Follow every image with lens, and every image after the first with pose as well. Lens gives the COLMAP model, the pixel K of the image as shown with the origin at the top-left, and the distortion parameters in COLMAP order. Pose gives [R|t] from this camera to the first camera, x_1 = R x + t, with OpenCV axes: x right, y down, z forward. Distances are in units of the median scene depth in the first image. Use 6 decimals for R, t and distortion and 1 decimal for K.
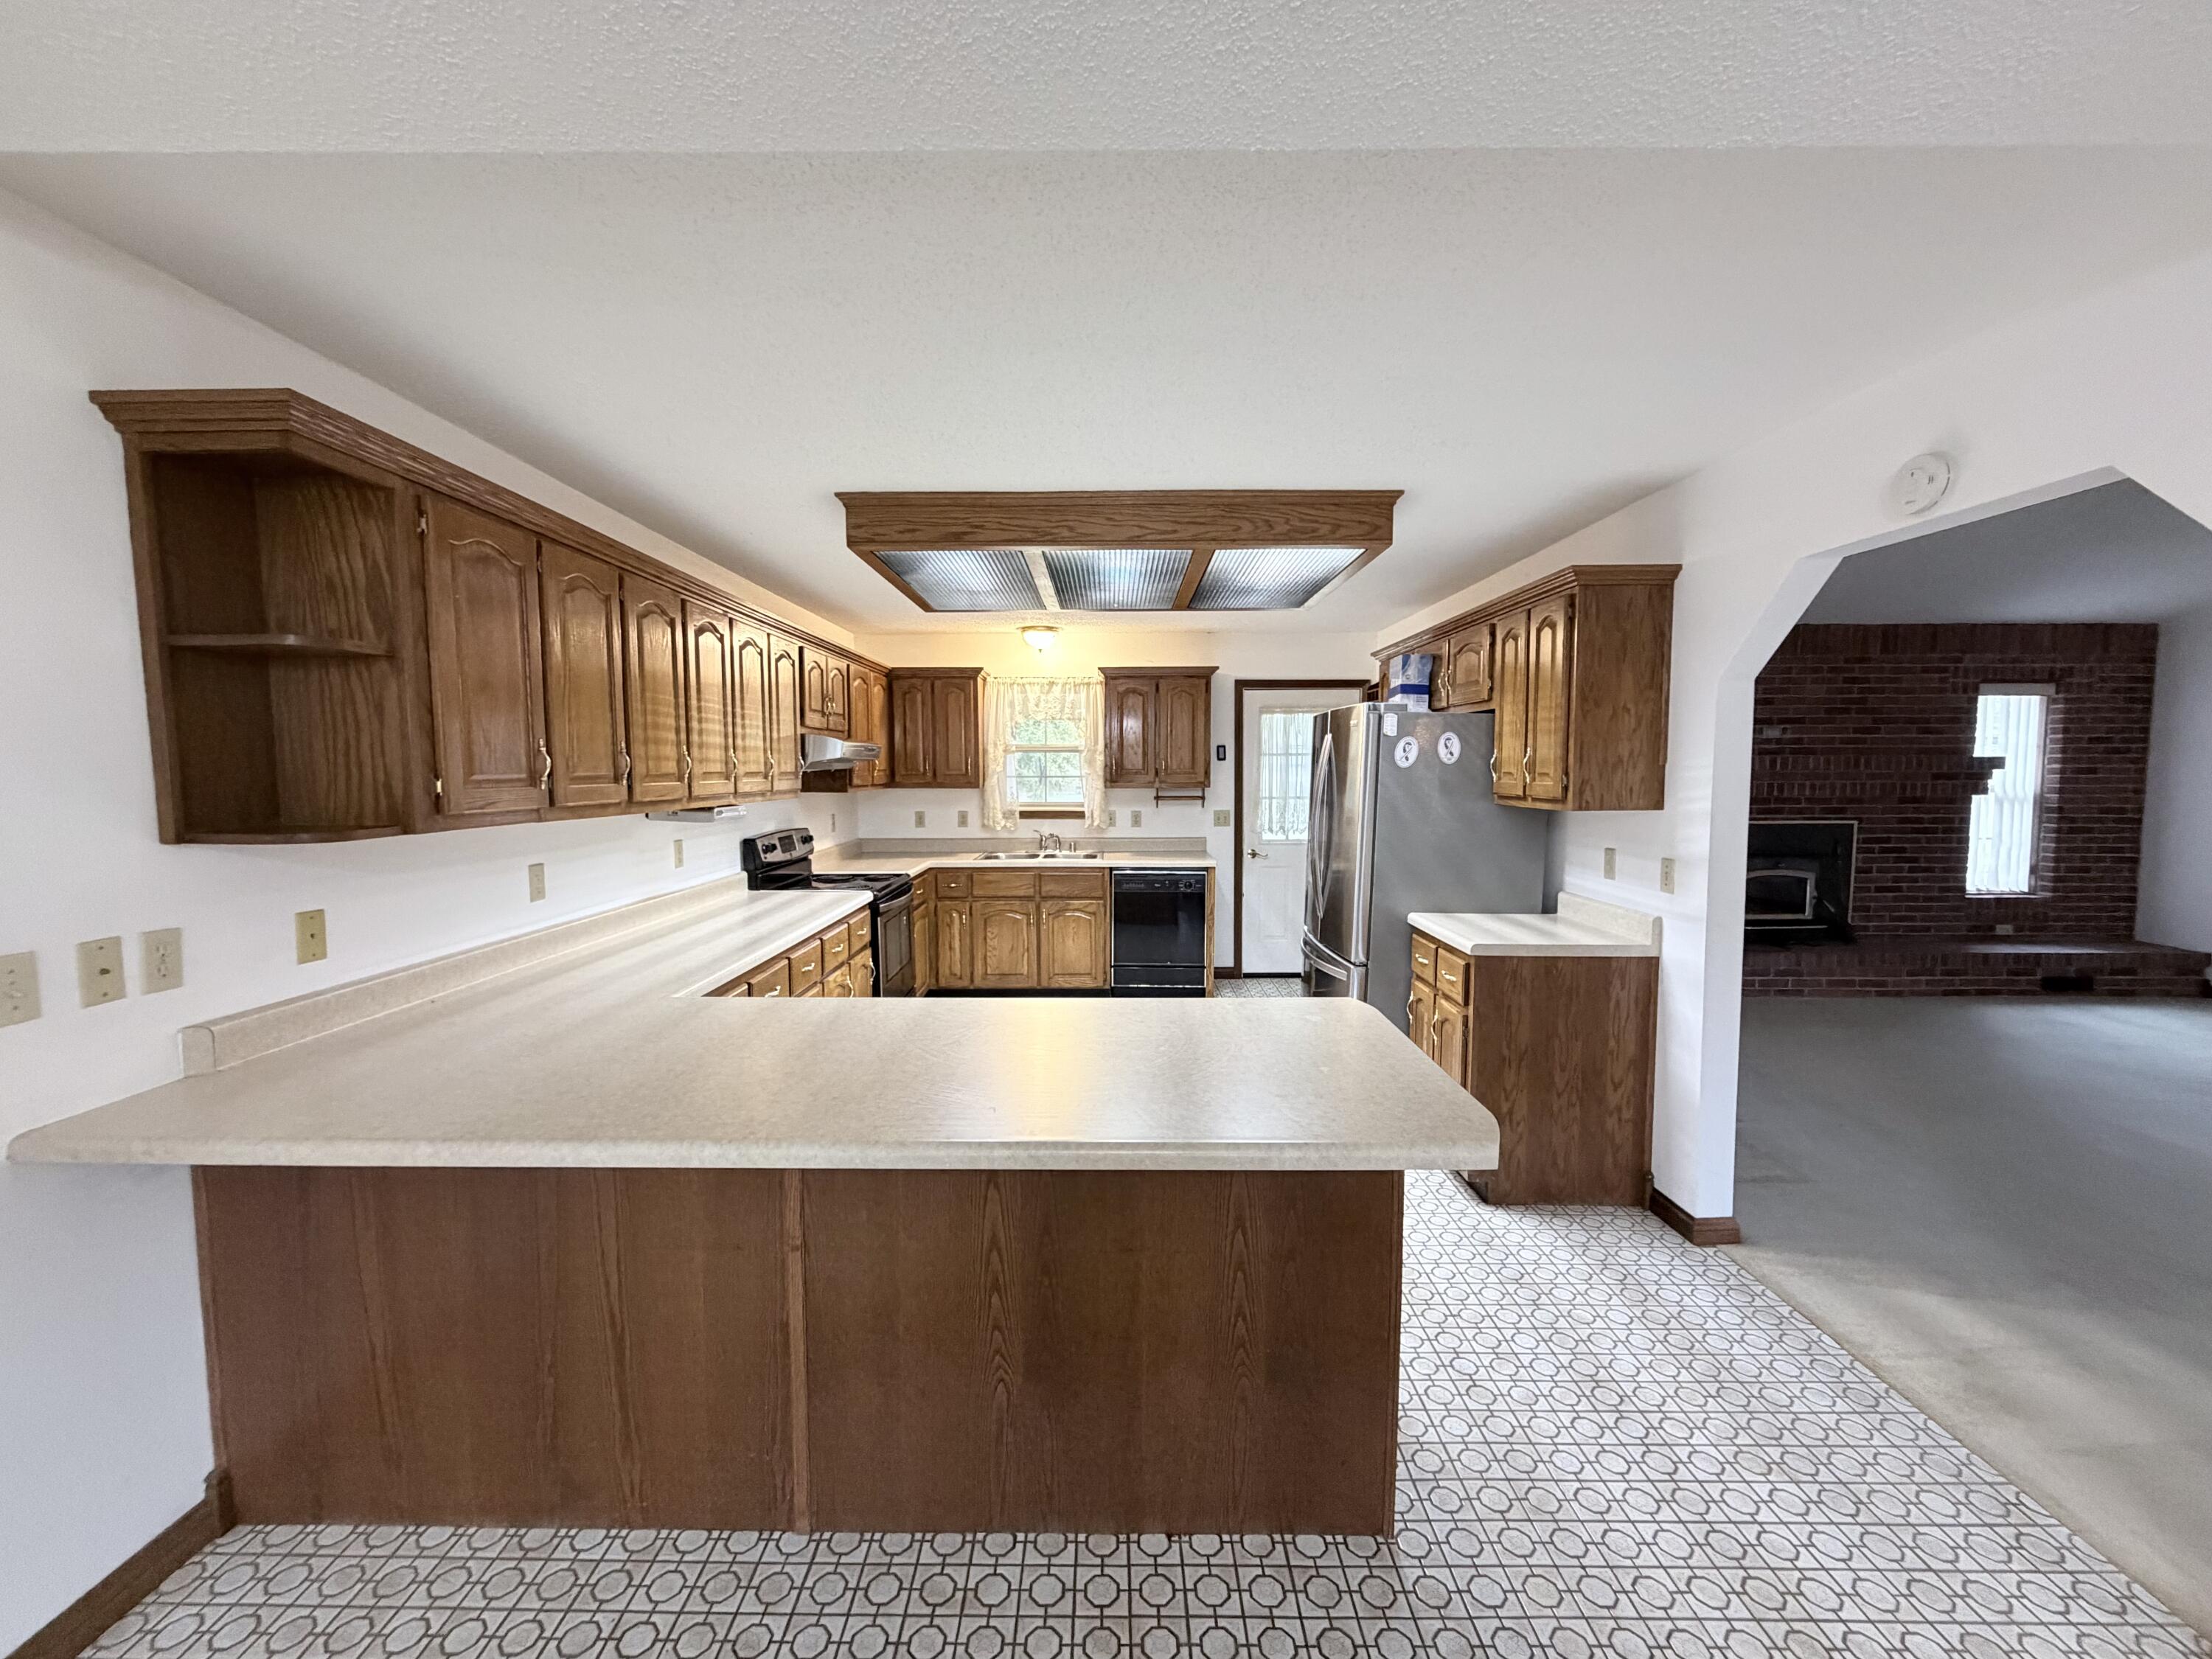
lens RADIAL K [[891.7, 0, 1106.0], [0, 891.7, 829.5], [0, 0, 1]] dist [-0.000661, -0.000200]
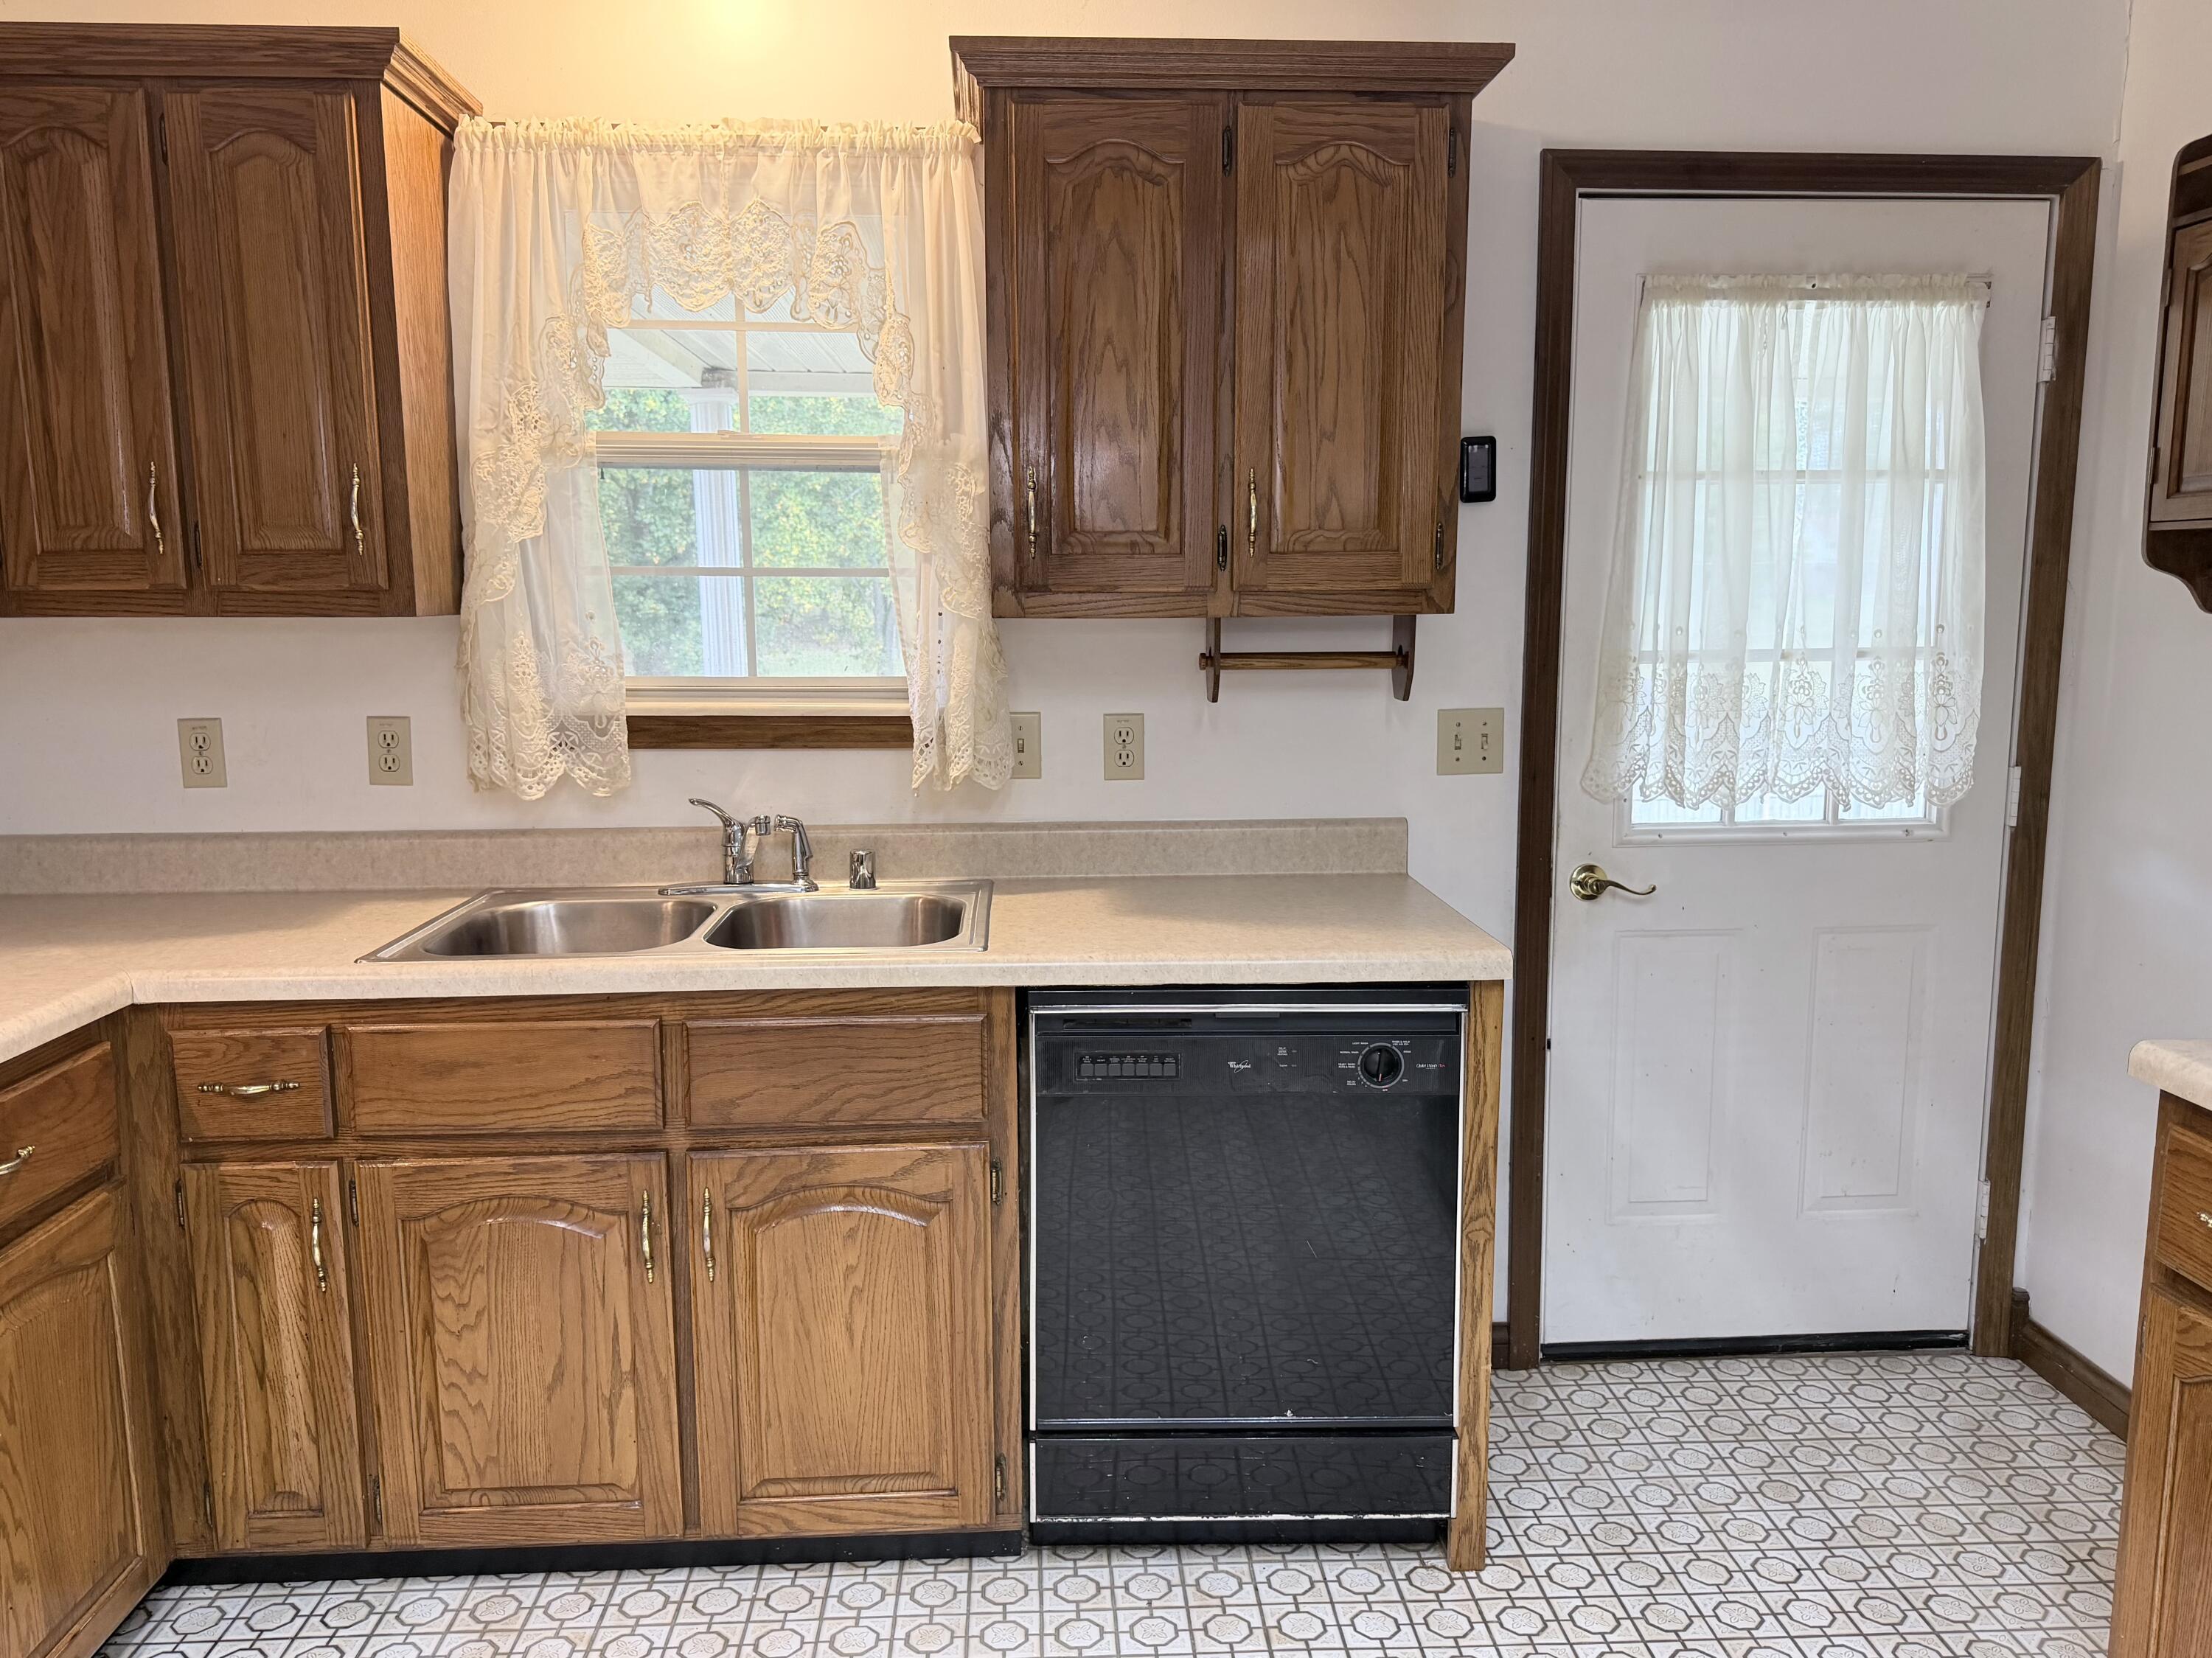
lens RADIAL K [[1578.7, 0, 1106.0], [0, 1578.7, 829.0], [0, 0, 1]] dist [0.035916, -0.001675]
pose [[0.998489, -0.009630, 0.054110, 0.005484], [0.005389, 0.996940, 0.077984, -0.023423], [-0.054696, -0.077575, 0.995485, 0.580601]]
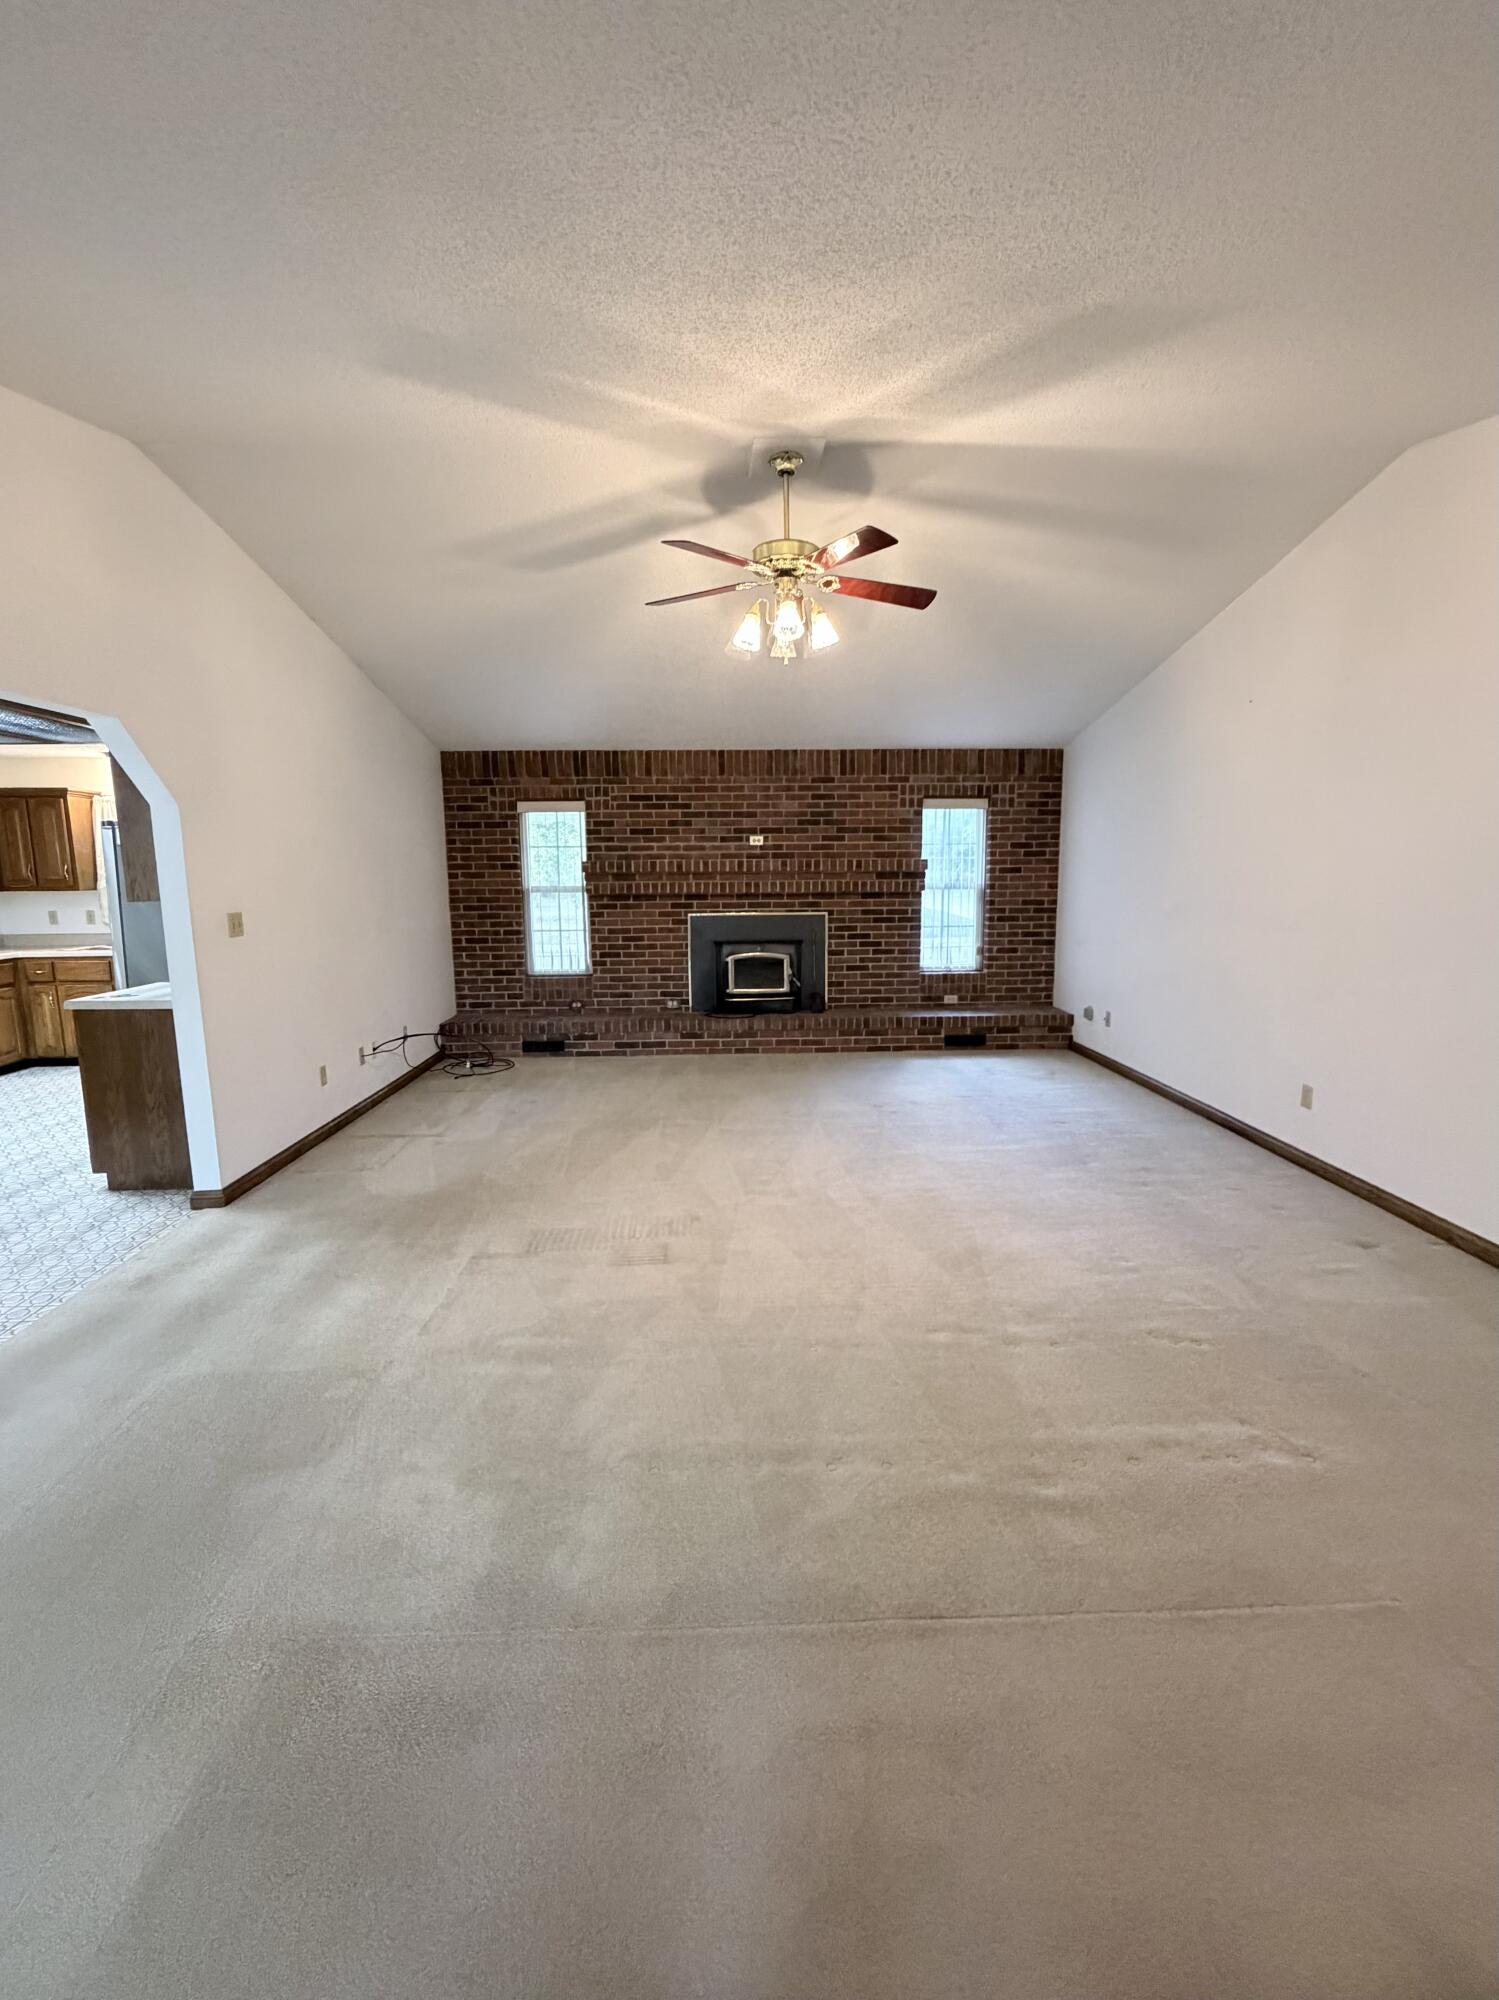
lens RADIAL K [[826.1, 0, 749.5], [0, 826.1, 1000.0], [0, 0, 1]] dist [-0.000114, -0.000064]
pose [[0.999233, -0.012407, 0.037147, 0.695805], [0.009315, 0.996564, 0.082301, 0.015914], [-0.038041, -0.081892, 0.995915, -0.144873]]
